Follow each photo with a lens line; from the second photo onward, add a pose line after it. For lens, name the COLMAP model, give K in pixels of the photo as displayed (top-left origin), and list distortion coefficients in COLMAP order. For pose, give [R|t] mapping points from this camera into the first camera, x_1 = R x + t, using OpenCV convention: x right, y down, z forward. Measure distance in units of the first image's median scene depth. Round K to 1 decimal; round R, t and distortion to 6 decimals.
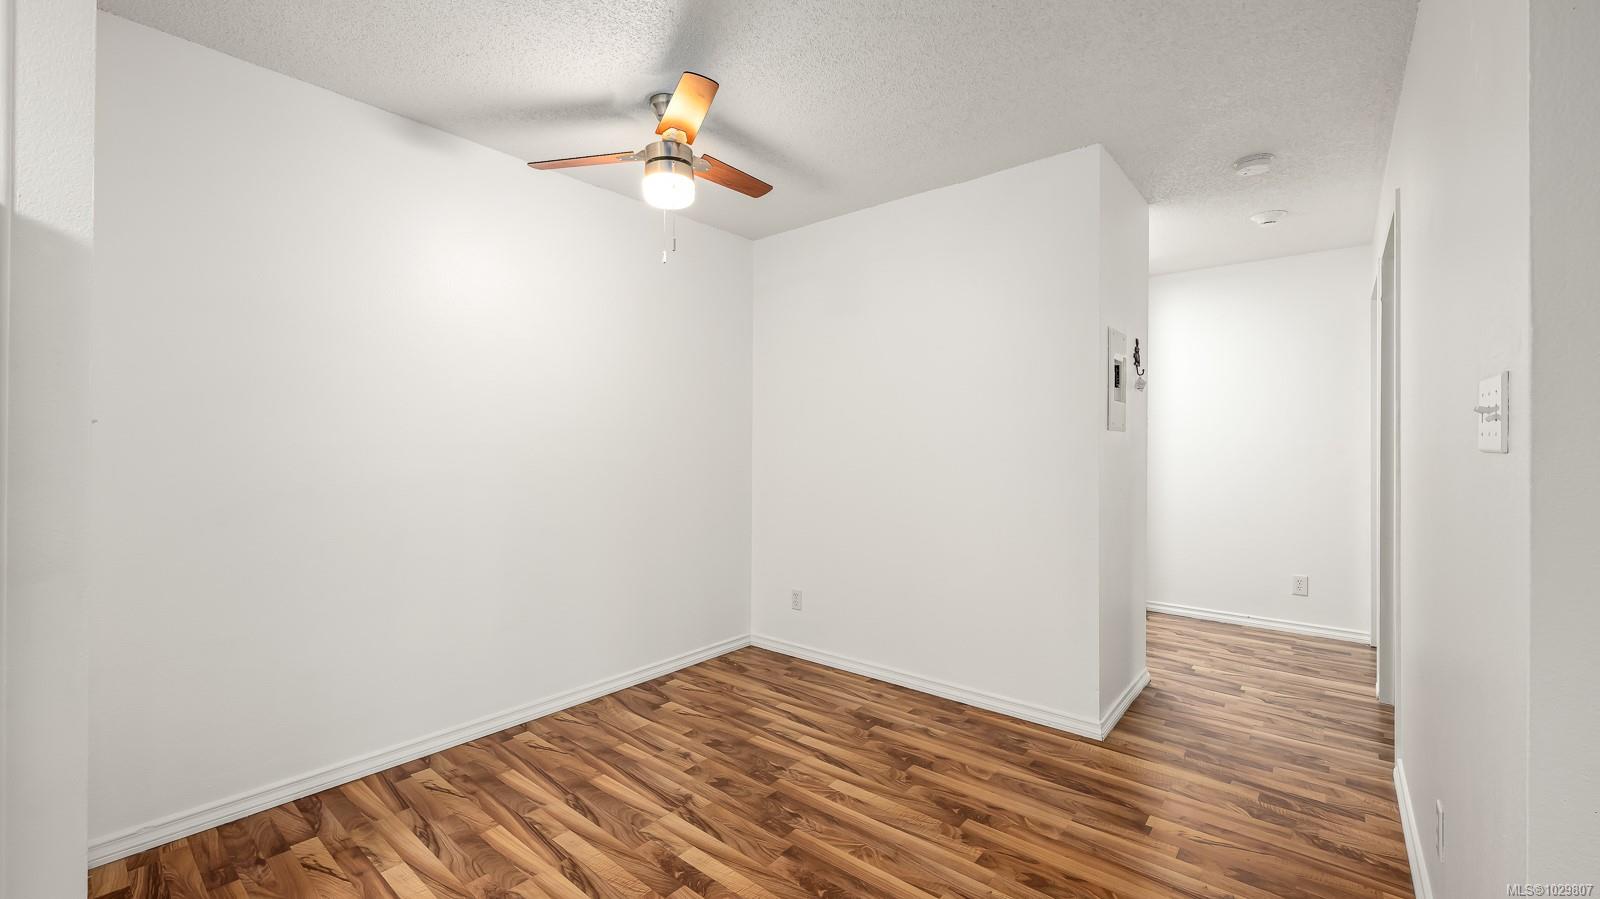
lens RADIAL K [[640.8, 0, 794.4], [0, 640.8, 444.4], [0, 0, 1]] dist [-0.001923, -0.000383]
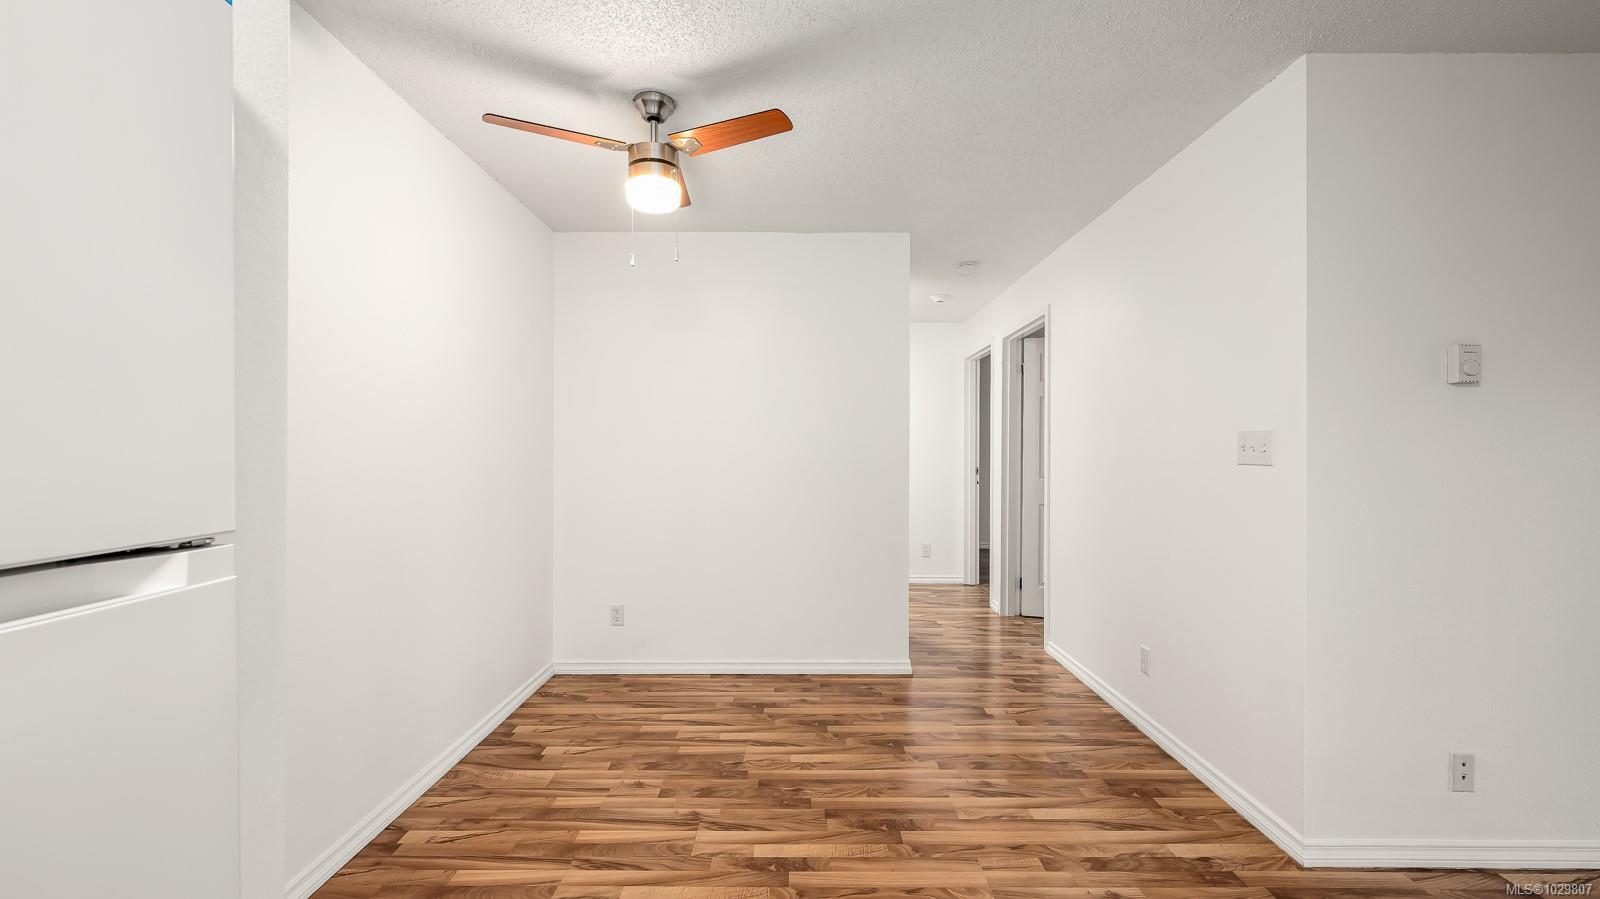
lens RADIAL K [[640.8, 0, 794.7], [0, 640.8, 453.9], [0, 0, 1]] dist [-0.001923, -0.000383]
pose [[0.767053, -0.003466, 0.641575, -0.562339], [-0.003142, 0.999953, 0.009158, -0.016624], [-0.641576, -0.009040, 0.767006, 0.113660]]
